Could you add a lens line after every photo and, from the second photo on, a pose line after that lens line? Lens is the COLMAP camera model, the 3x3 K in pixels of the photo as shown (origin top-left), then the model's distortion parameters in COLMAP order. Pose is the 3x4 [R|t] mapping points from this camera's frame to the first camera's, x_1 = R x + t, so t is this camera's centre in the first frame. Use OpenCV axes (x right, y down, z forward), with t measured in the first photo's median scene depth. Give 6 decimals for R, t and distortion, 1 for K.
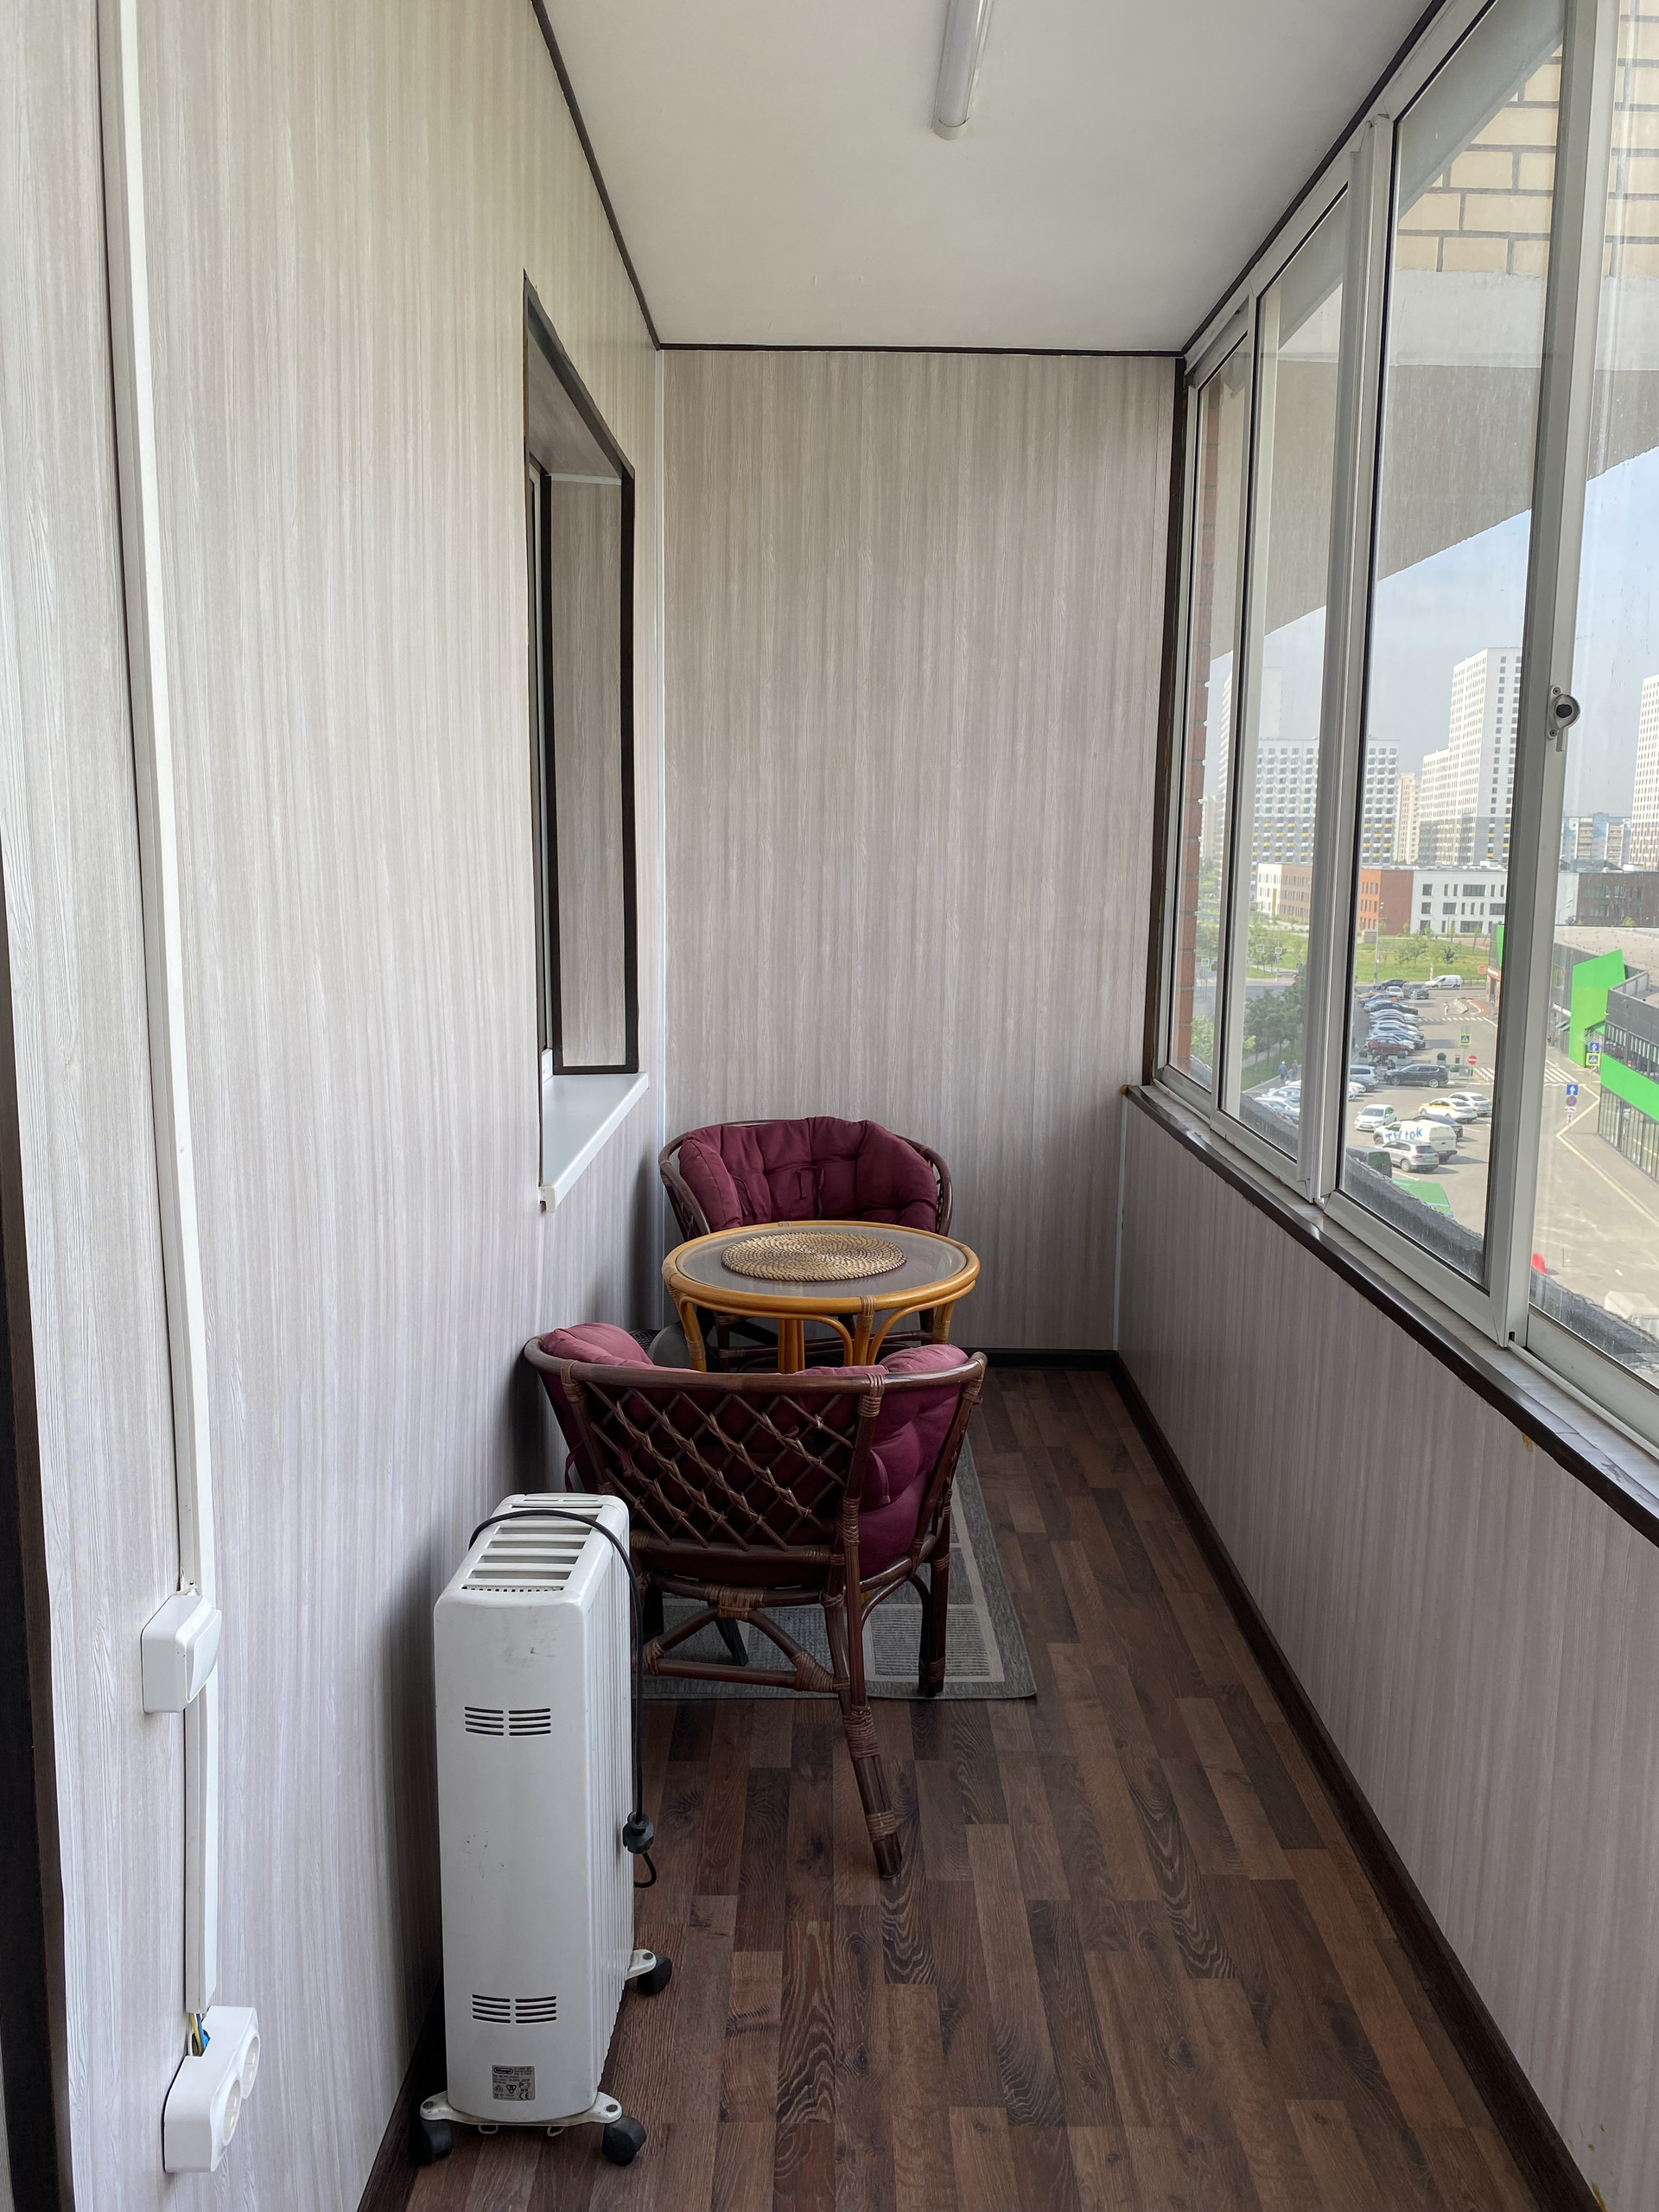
lens RADIAL K [[1694.5, 0, 828.4], [0, 1694.5, 1103.0], [0, 0, 1]] dist [0.025565, -0.028799]
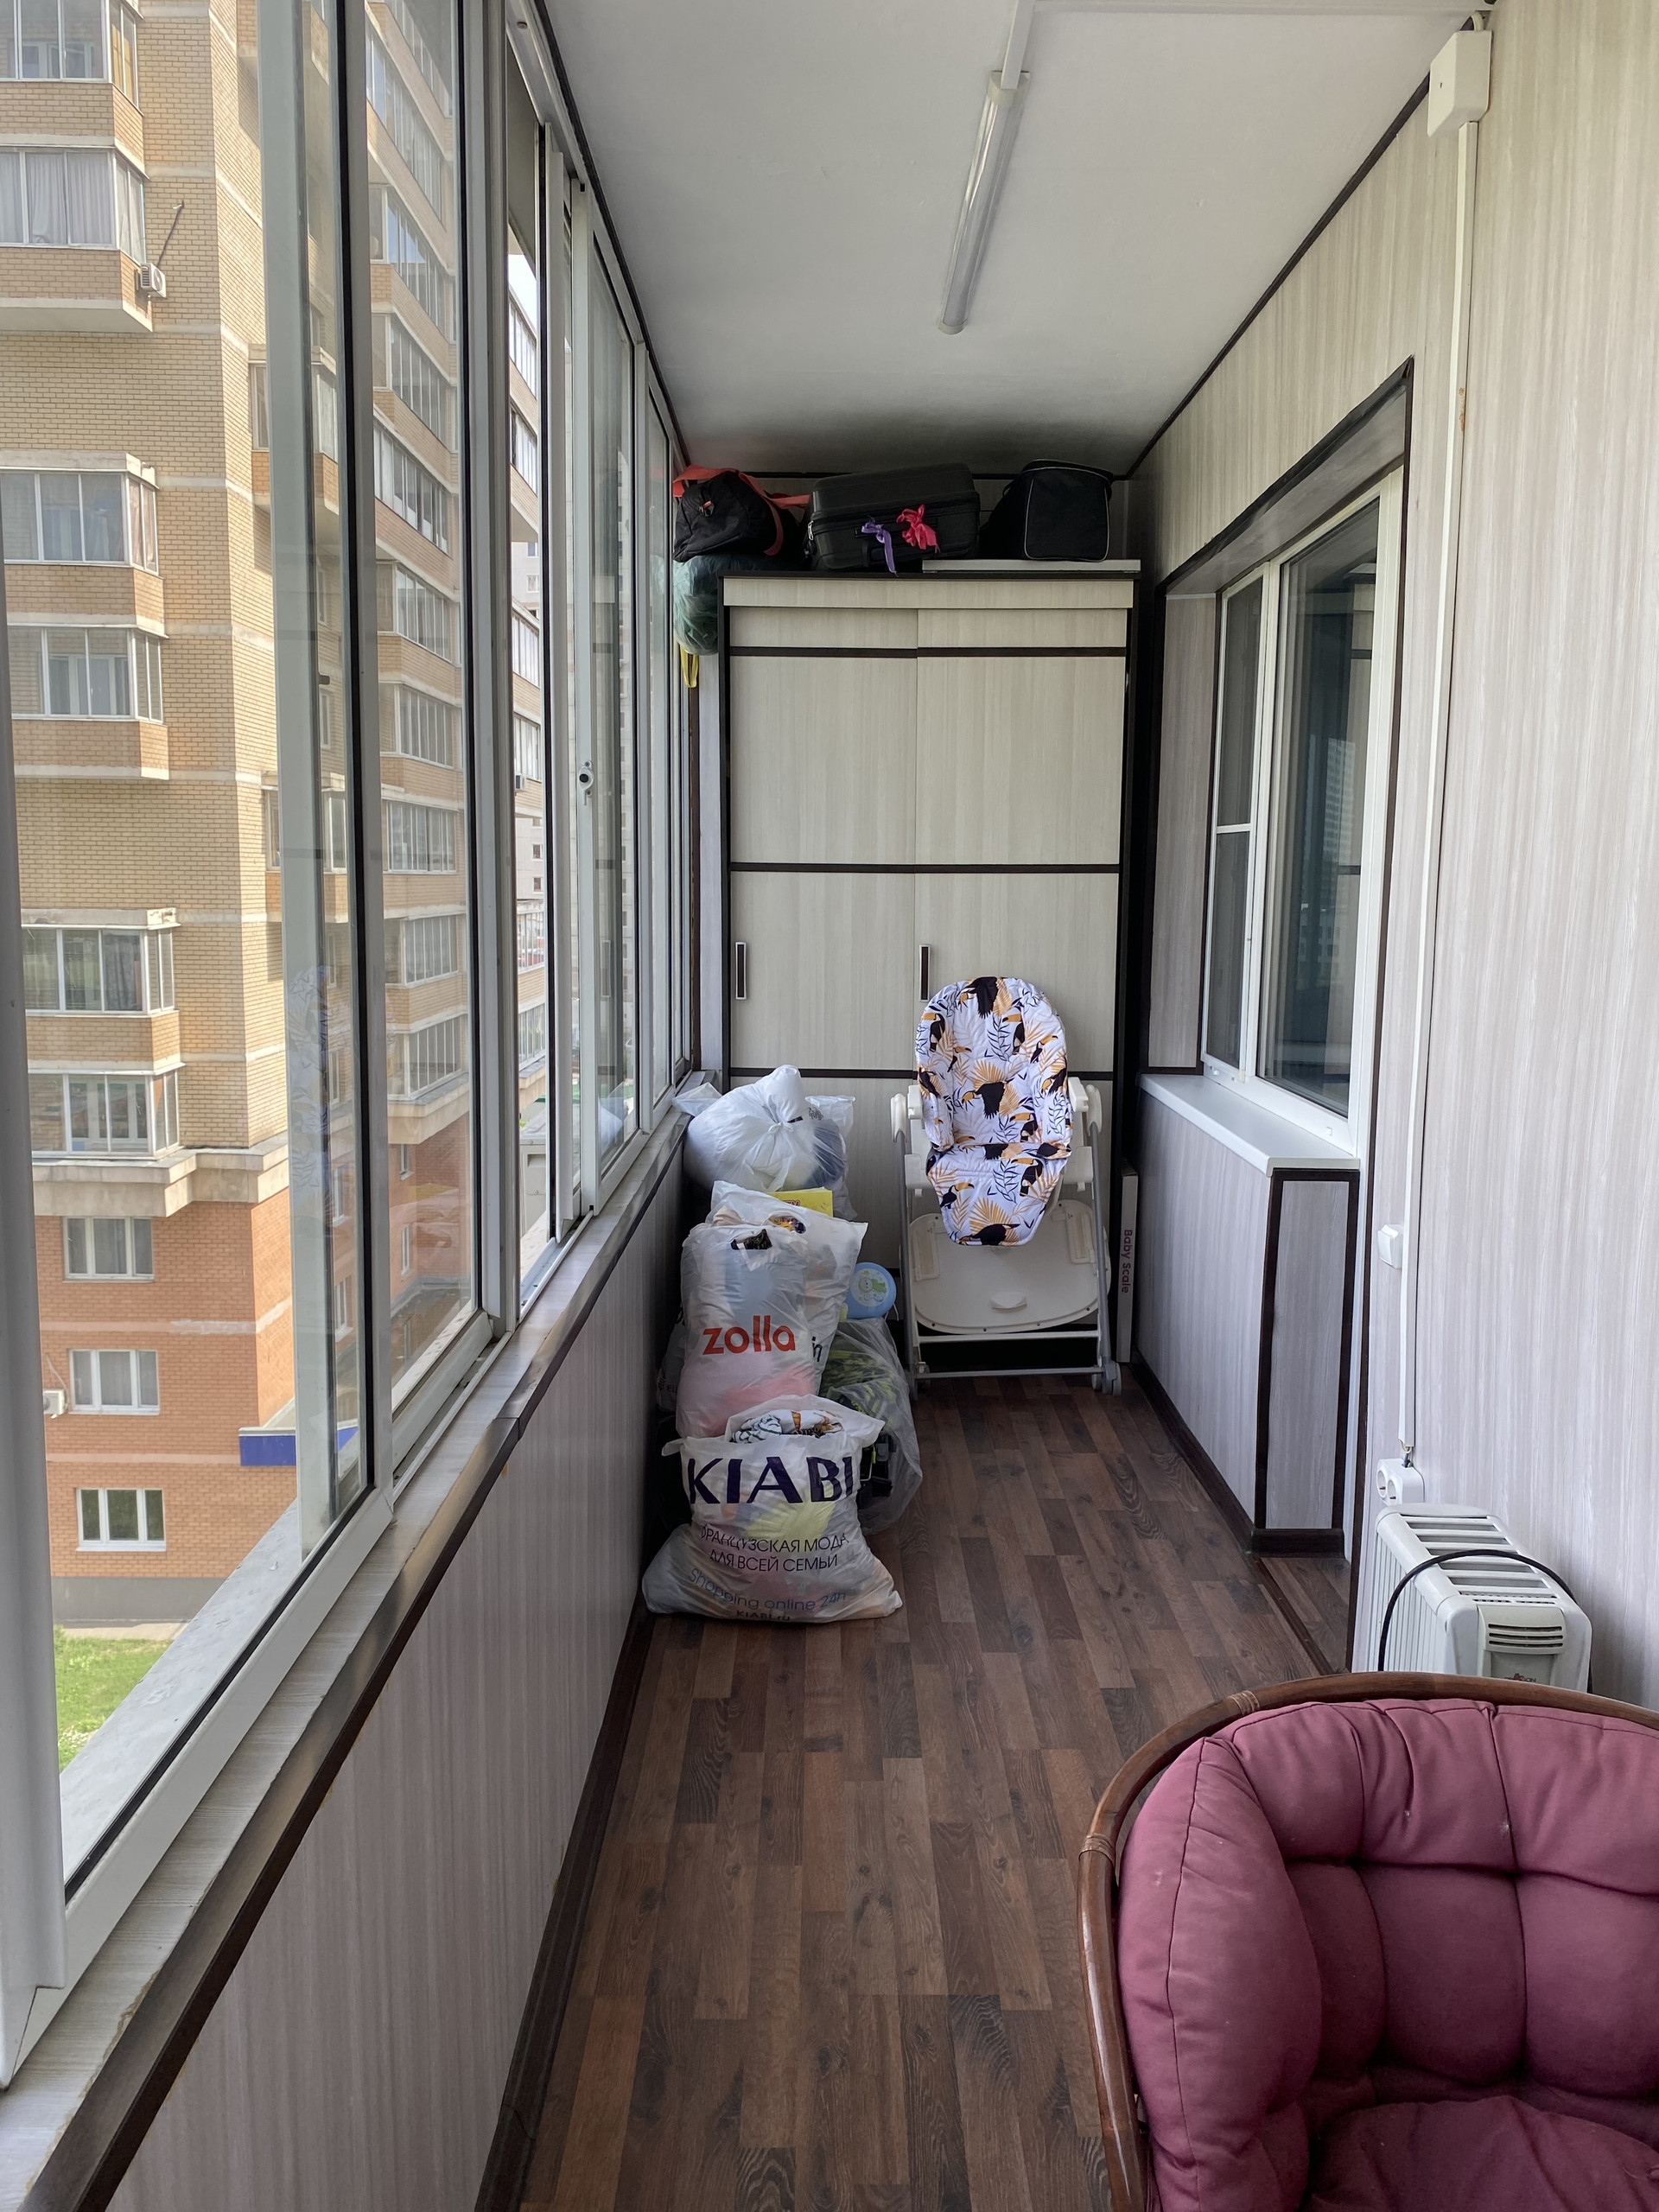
lens RADIAL K [[1694.5, 0, 834.1], [0, 1694.5, 1102.9], [0, 0, 1]] dist [0.025565, -0.028799]
pose [[-0.999657, -0.023757, -0.011036, 0.231690], [-0.025882, 0.960669, 0.276487, -0.274251], [0.004033, 0.276677, -0.960954, 1.841277]]
